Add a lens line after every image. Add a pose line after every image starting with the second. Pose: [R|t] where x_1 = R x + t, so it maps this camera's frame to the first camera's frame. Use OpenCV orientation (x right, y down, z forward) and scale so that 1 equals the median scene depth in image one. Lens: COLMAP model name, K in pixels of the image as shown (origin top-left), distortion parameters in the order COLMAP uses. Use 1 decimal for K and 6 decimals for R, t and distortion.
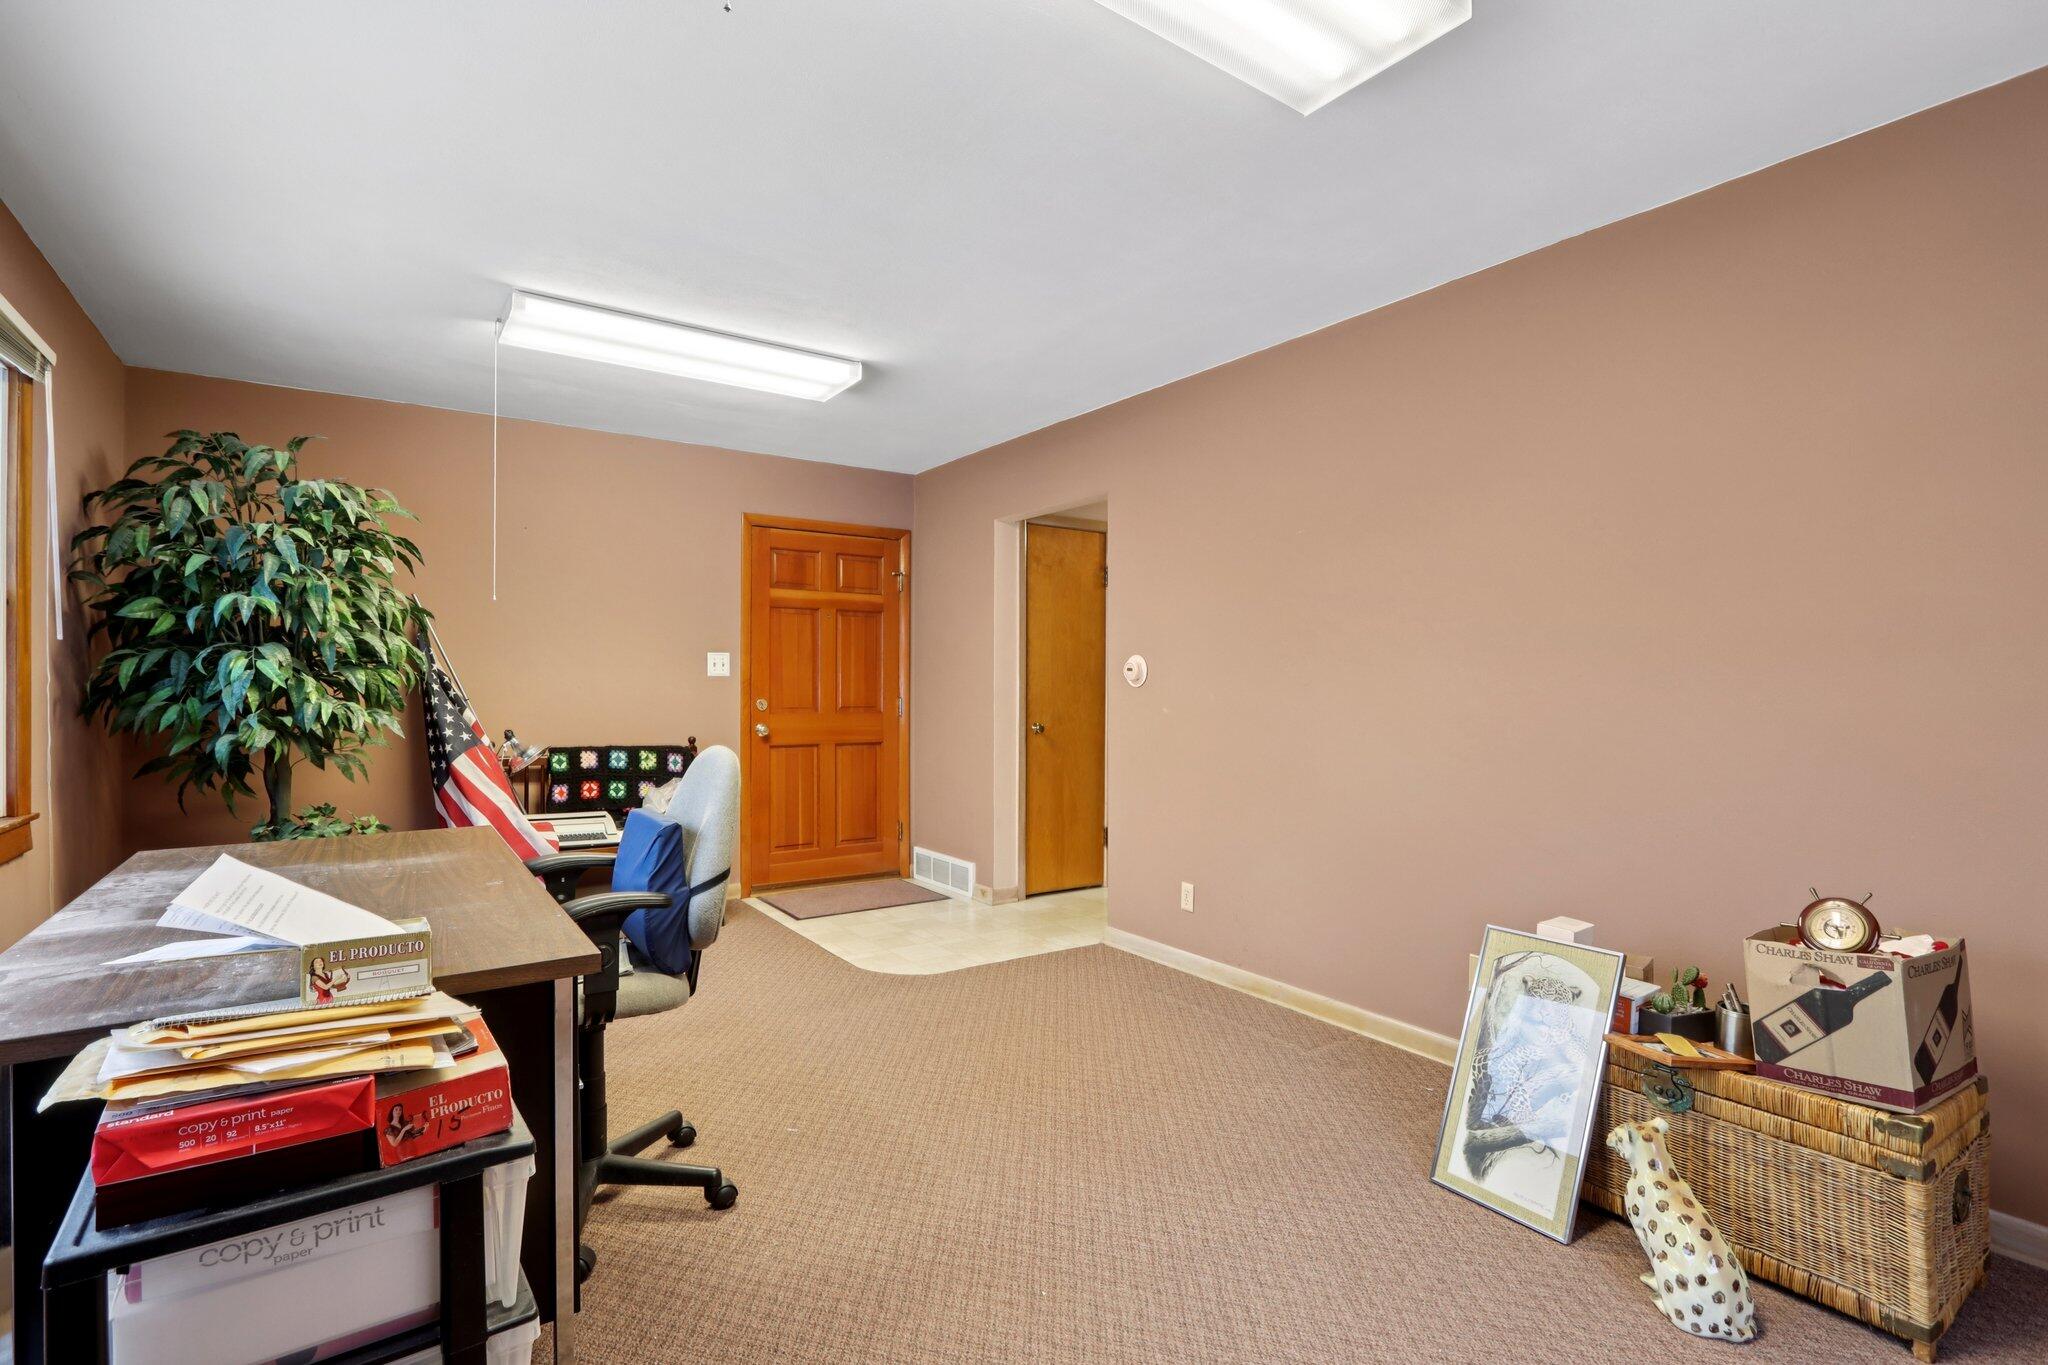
lens RADIAL K [[947.2, 0, 1004.2], [0, 947.2, 697.7], [0, 0, 1]] dist [-0.017339, 0.000268]
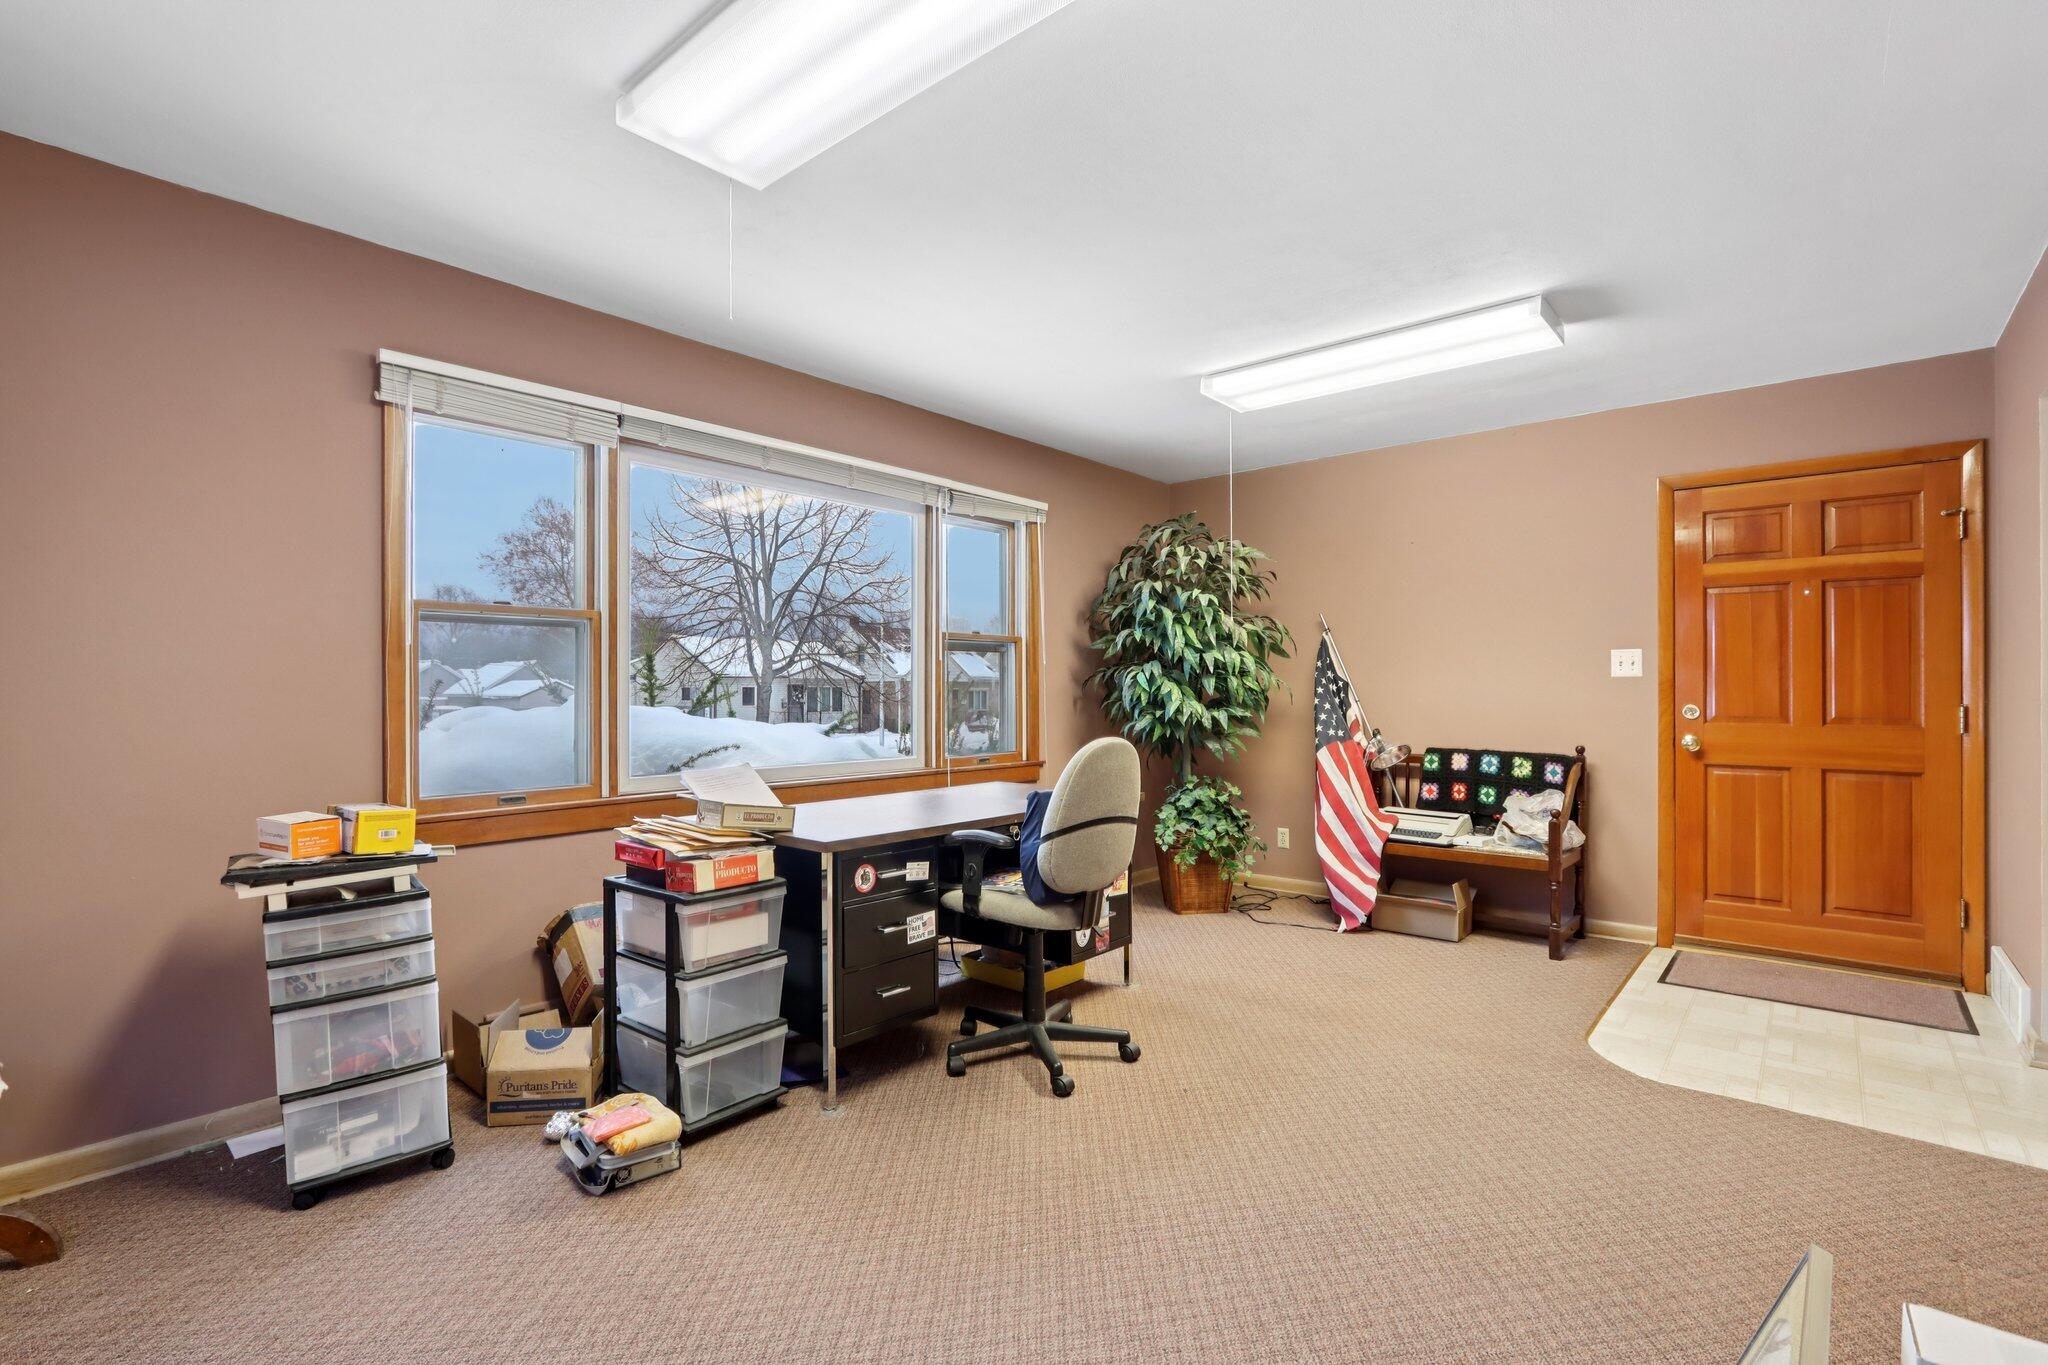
lens RADIAL K [[947.2, 0, 1004.2], [0, 947.2, 697.7], [0, 0, 1]] dist [-0.017339, 0.000268]
pose [[0.250930, 0.004981, -0.967992, 0.405231], [-0.009718, 0.999949, 0.002627, -0.000947], [0.967957, 0.008748, 0.250965, 0.264758]]
